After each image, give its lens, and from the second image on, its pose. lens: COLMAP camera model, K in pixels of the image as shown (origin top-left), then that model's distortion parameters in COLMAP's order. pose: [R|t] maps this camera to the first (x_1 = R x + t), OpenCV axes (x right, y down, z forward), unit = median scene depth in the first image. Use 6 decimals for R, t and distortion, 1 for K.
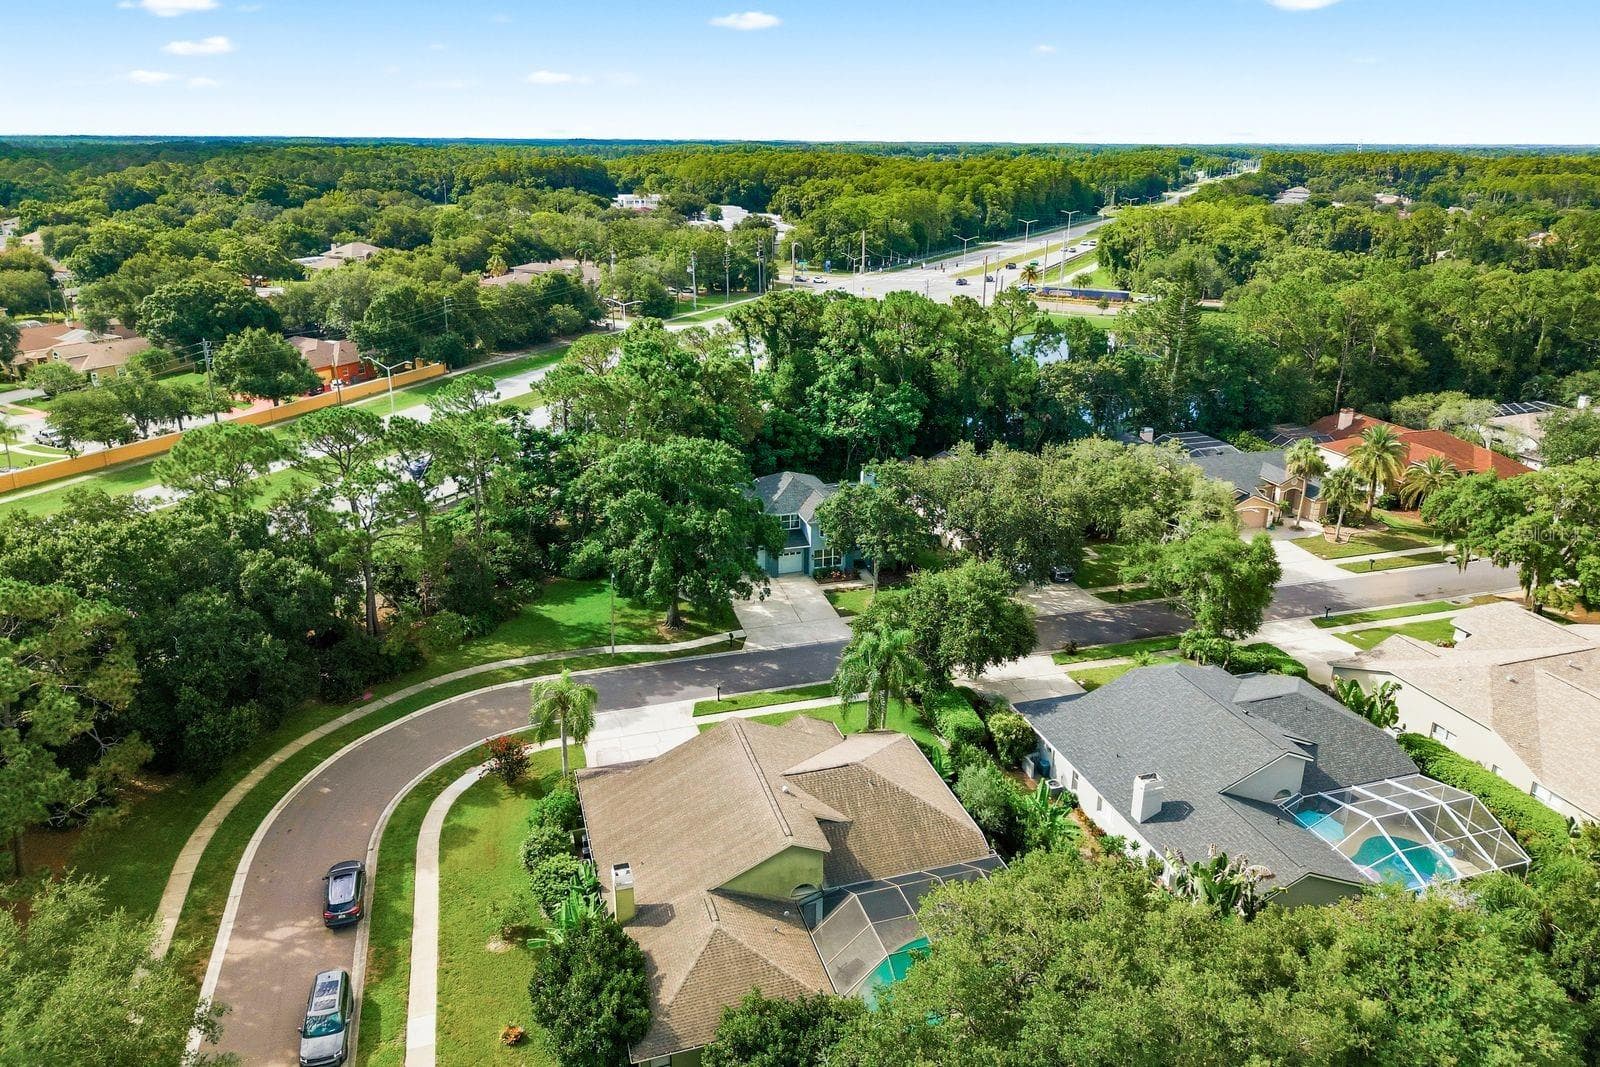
lens RADIAL K [[1090.9, 0, 798.4], [0, 1090.9, 532.4], [0, 0, 1]] dist [-0.010624, -0.001653]
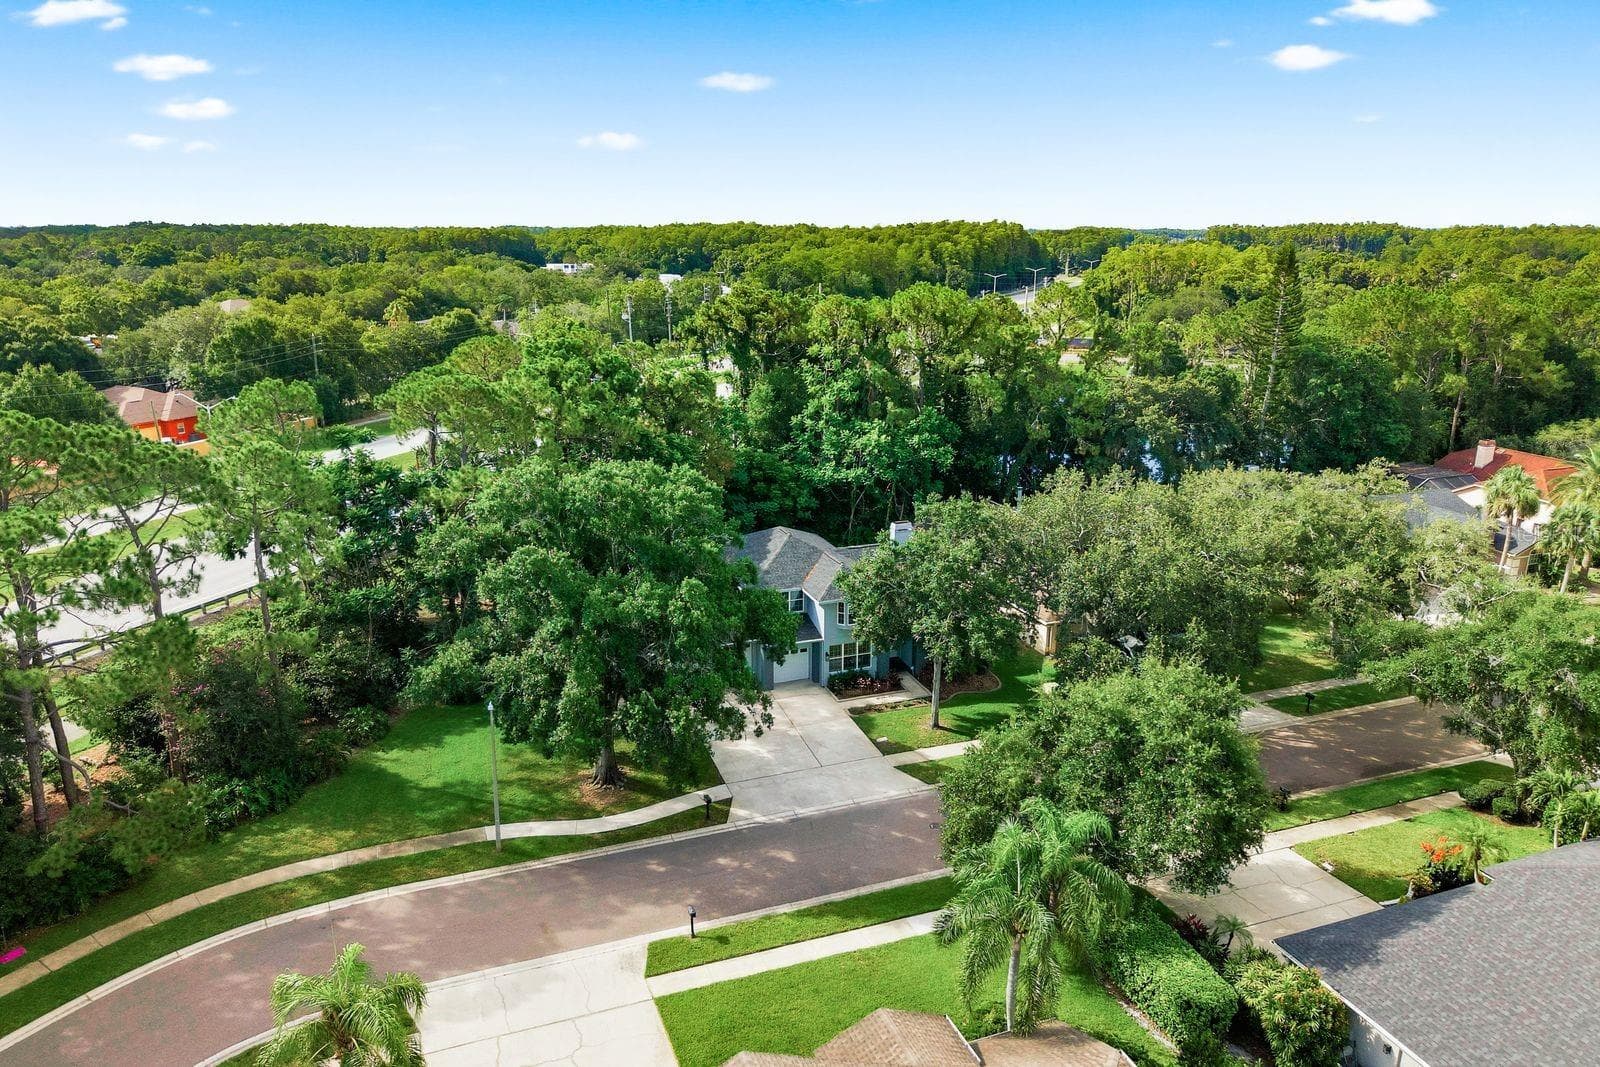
lens RADIAL K [[1090.9, 0, 796.0], [0, 1090.9, 591.8], [0, 0, 1]] dist [-0.010624, -0.001653]
pose [[0.998413, -0.025236, 0.050351, -0.033172], [0.026587, 0.999299, -0.026355, 0.000995], [-0.049650, 0.027652, 0.998384, 0.335076]]
